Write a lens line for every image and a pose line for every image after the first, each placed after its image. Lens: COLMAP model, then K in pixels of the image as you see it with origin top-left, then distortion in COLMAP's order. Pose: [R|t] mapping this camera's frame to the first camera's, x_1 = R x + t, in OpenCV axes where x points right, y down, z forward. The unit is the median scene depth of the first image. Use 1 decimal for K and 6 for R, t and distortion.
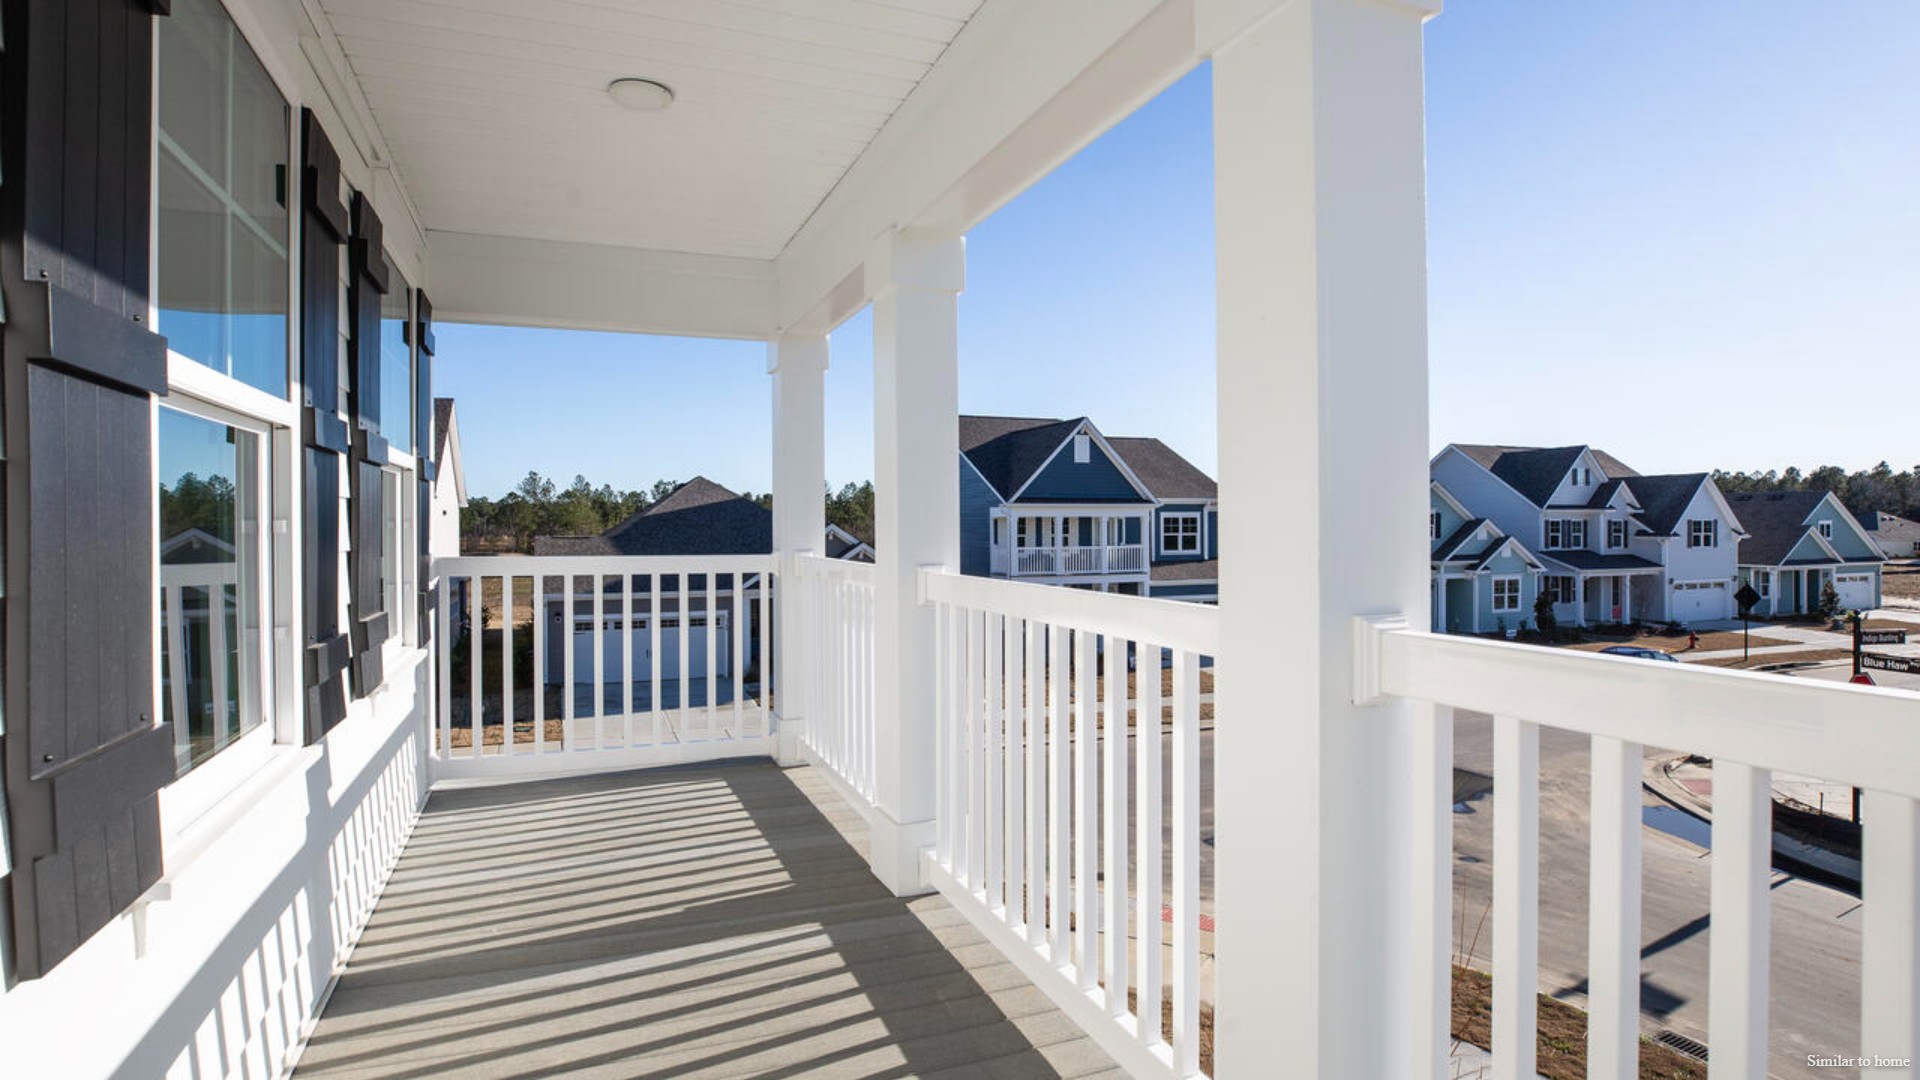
lens RADIAL K [[1016.1, 0, 960.0], [0, 1016.1, 540.0], [0, 0, 1]] dist [-0.004449, 0.000209]
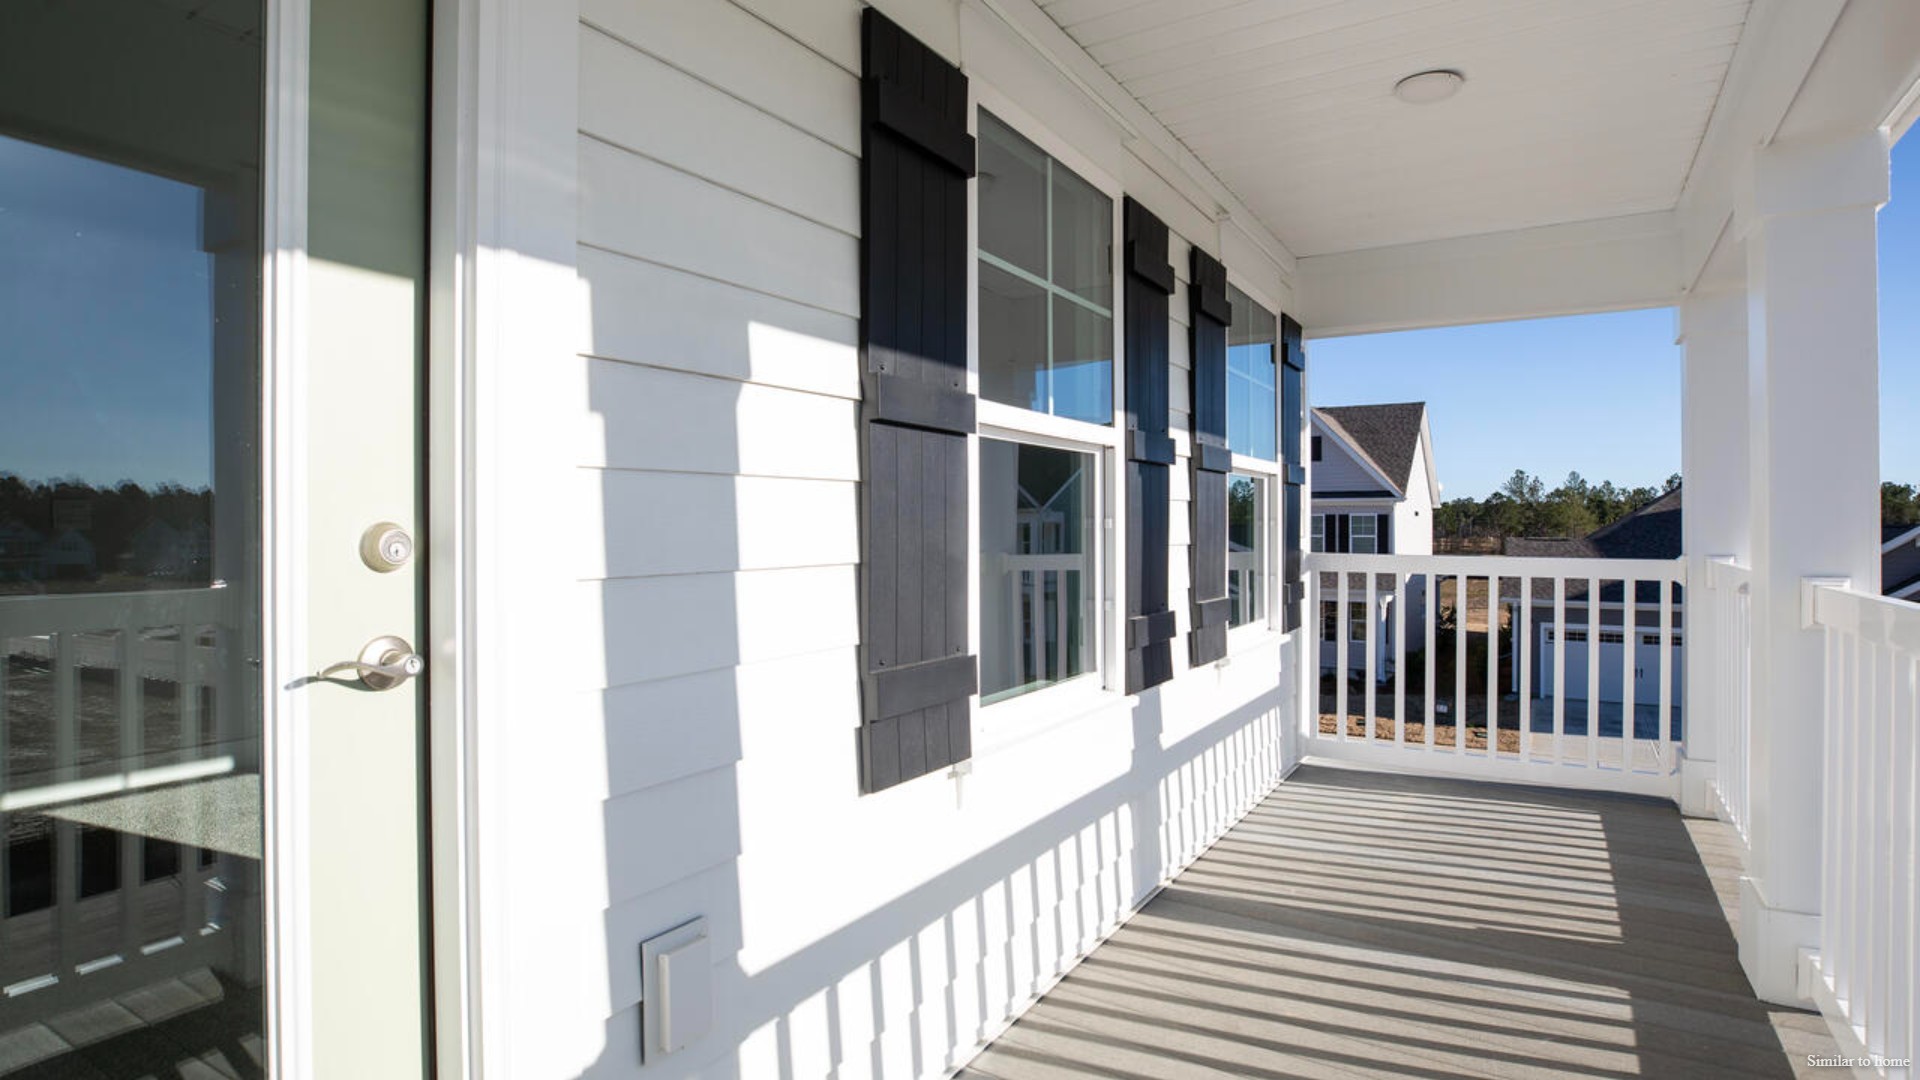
lens RADIAL K [[1007.6, 0, 960.0], [0, 1007.6, 540.0], [0, 0, 1]] dist [0.002640, 0.001198]
pose [[0.619080, 0.013509, -0.785212, 0.161404], [-0.014090, 0.999882, 0.006093, 0.001995], [0.785202, 0.007292, 0.619197, 0.032887]]
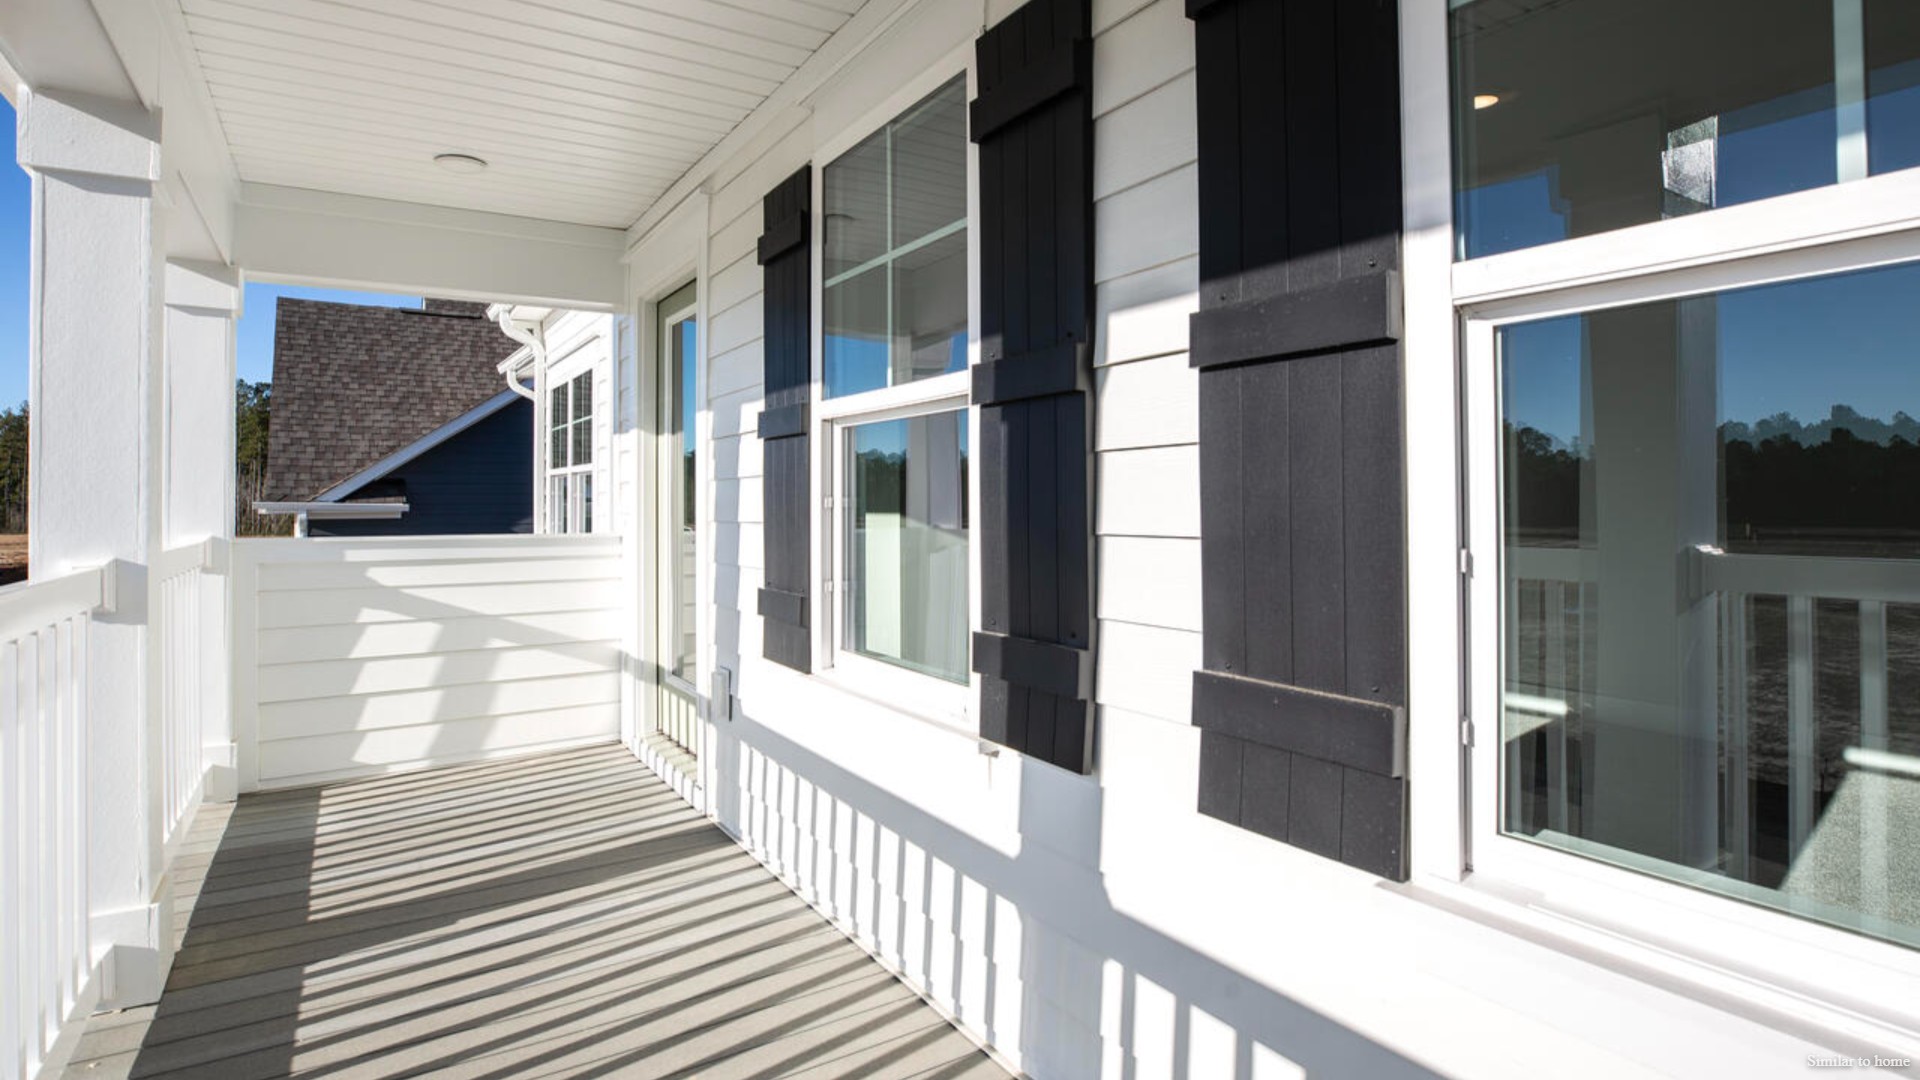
lens RADIAL K [[983.7, 0, 996.6], [0, 983.7, 489.6], [0, 0, 1]] dist [-0.030688, 0.001536]
pose [[-0.972639, 0.012498, -0.231985, -0.318337], [0.011216, 0.999914, 0.006846, -0.017057], [0.232051, 0.004057, -0.972695, 1.326058]]
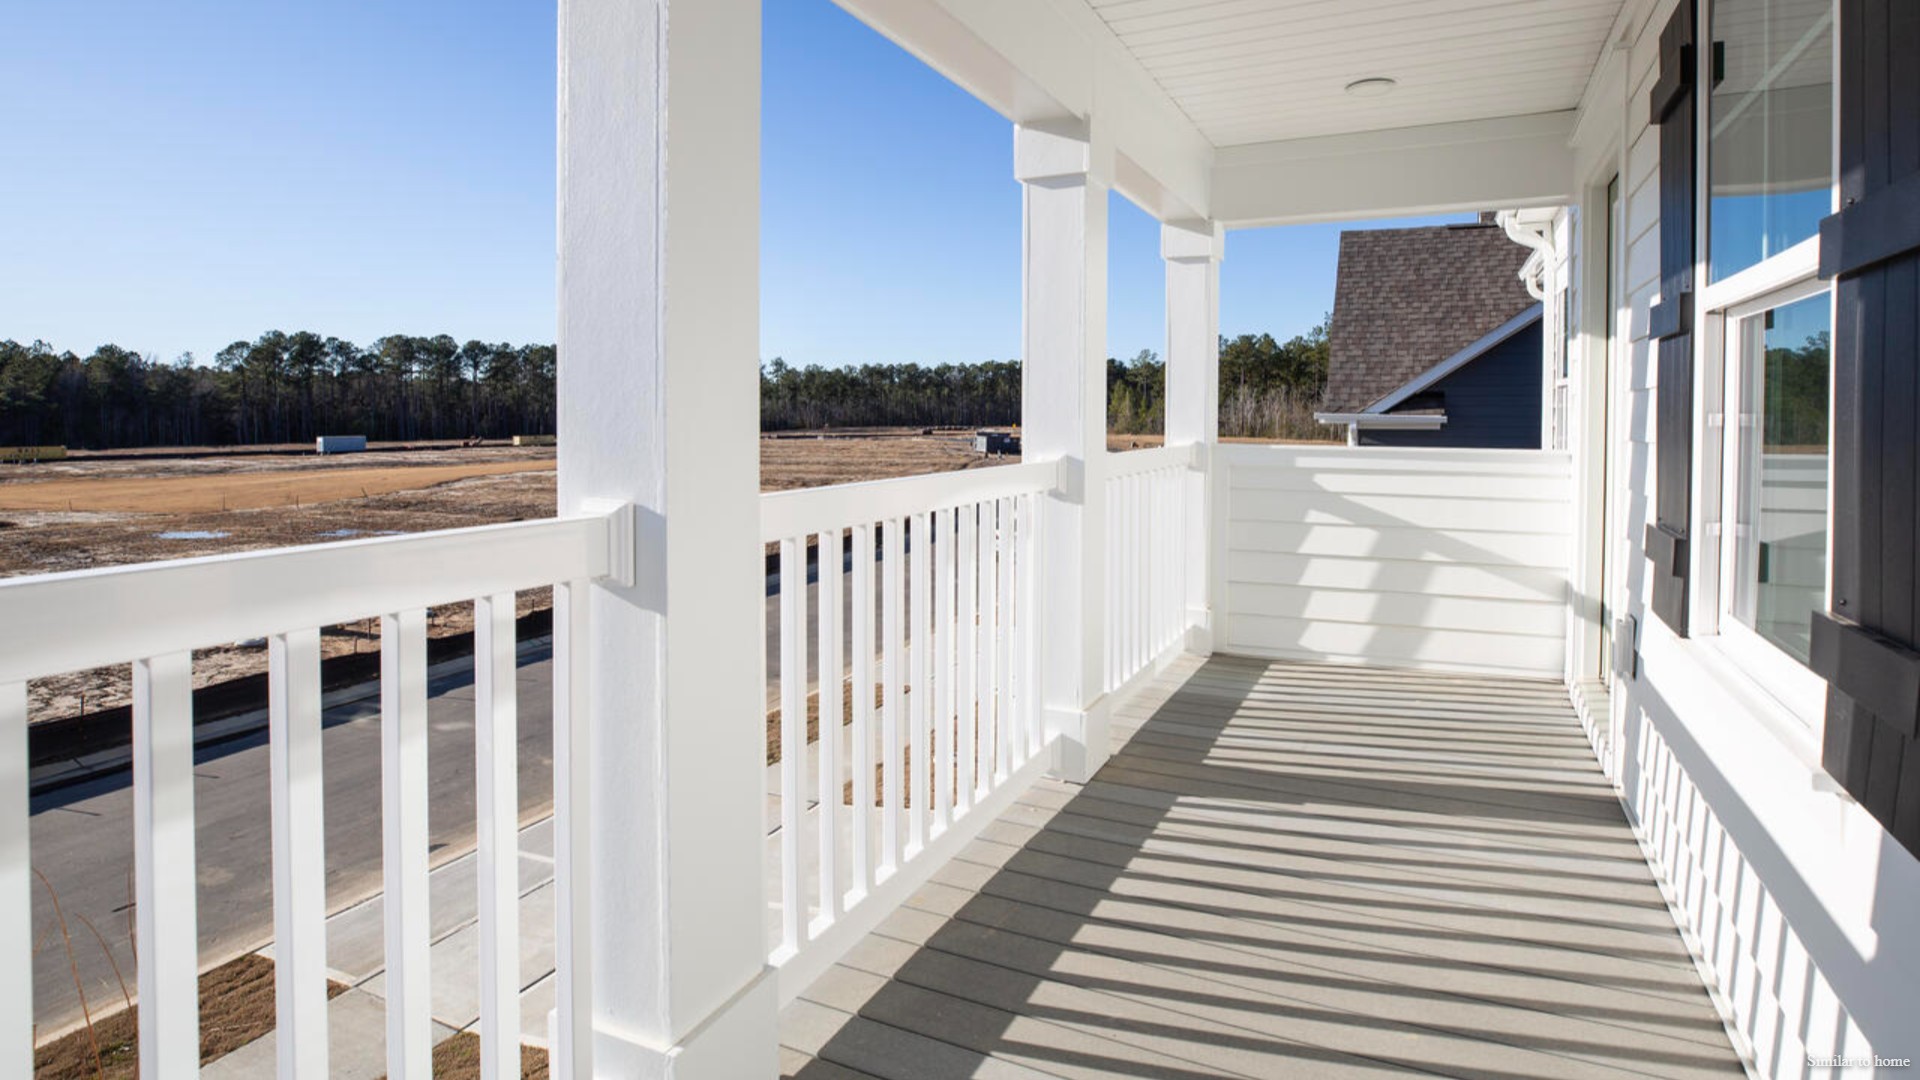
lens RADIAL K [[1008.1, 0, 958.6], [0, 1008.1, 419.9], [0, 0, 1]] dist [-0.059255, 0.018957]
pose [[-0.691782, 0.003711, 0.722097, -0.494951], [0.015837, 0.999824, 0.010033, -0.015507], [-0.721933, 0.018376, -0.691719, 1.274092]]
